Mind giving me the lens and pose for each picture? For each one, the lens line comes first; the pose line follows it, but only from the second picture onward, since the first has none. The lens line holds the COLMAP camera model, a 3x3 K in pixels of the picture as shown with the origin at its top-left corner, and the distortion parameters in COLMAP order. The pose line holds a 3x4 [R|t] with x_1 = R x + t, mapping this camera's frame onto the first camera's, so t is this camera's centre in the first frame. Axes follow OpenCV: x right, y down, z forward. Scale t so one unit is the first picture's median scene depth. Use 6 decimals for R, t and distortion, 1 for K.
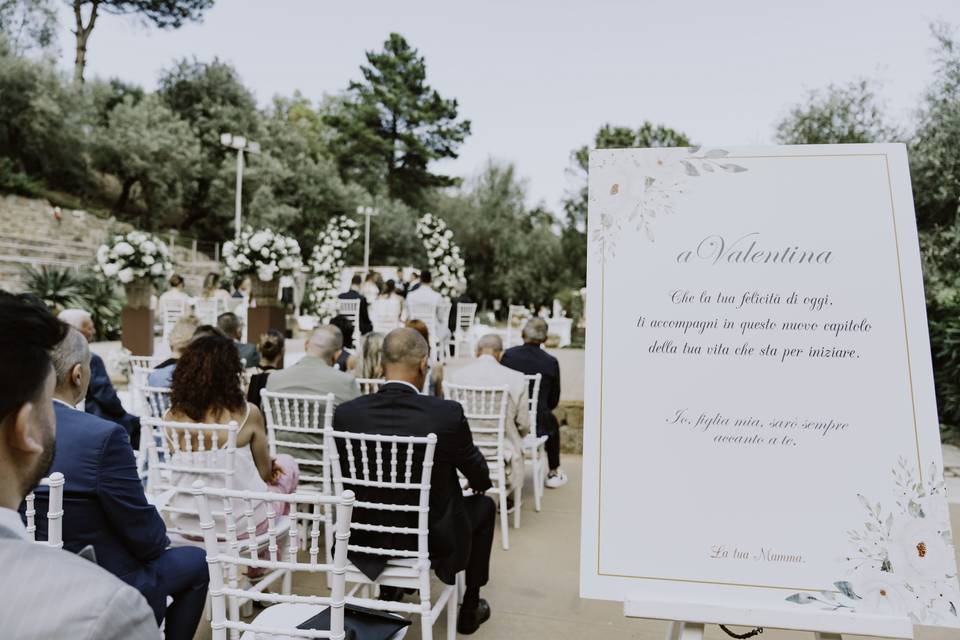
lens RADIAL K [[769.8, 0, 480.0], [0, 769.8, 320.0], [0, 0, 1]] dist [-0.045134, 0.000991]
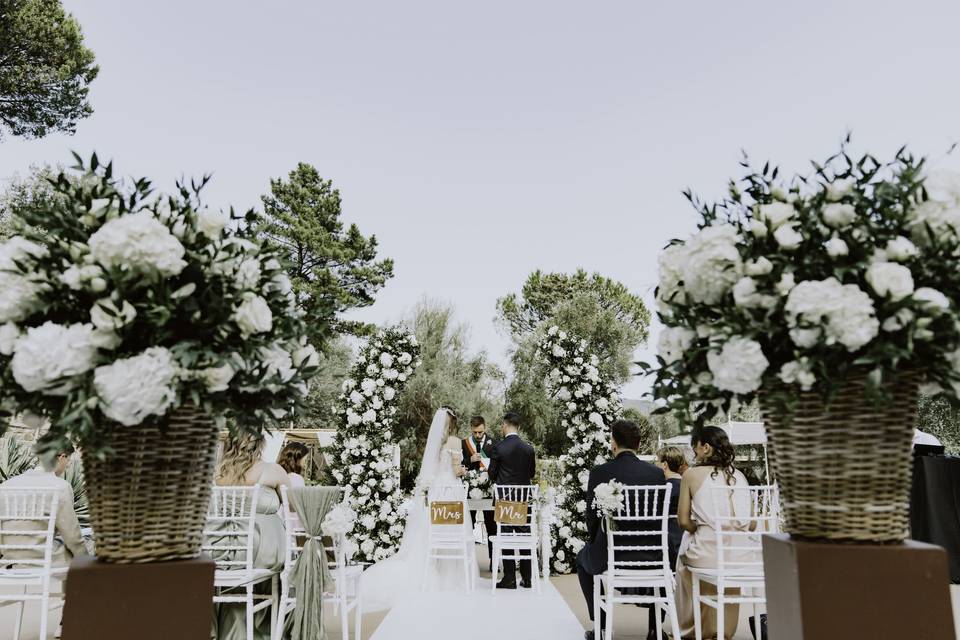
lens RADIAL K [[787.3, 0, 479.3], [0, 787.3, 279.1], [0, 0, 1]] dist [0.001159, -0.003310]
pose [[0.983893, 0.028294, 0.176504, -0.077756], [0.018825, 0.965503, -0.259710, -0.005931], [-0.177764, 0.258850, 0.949419, 0.148014]]
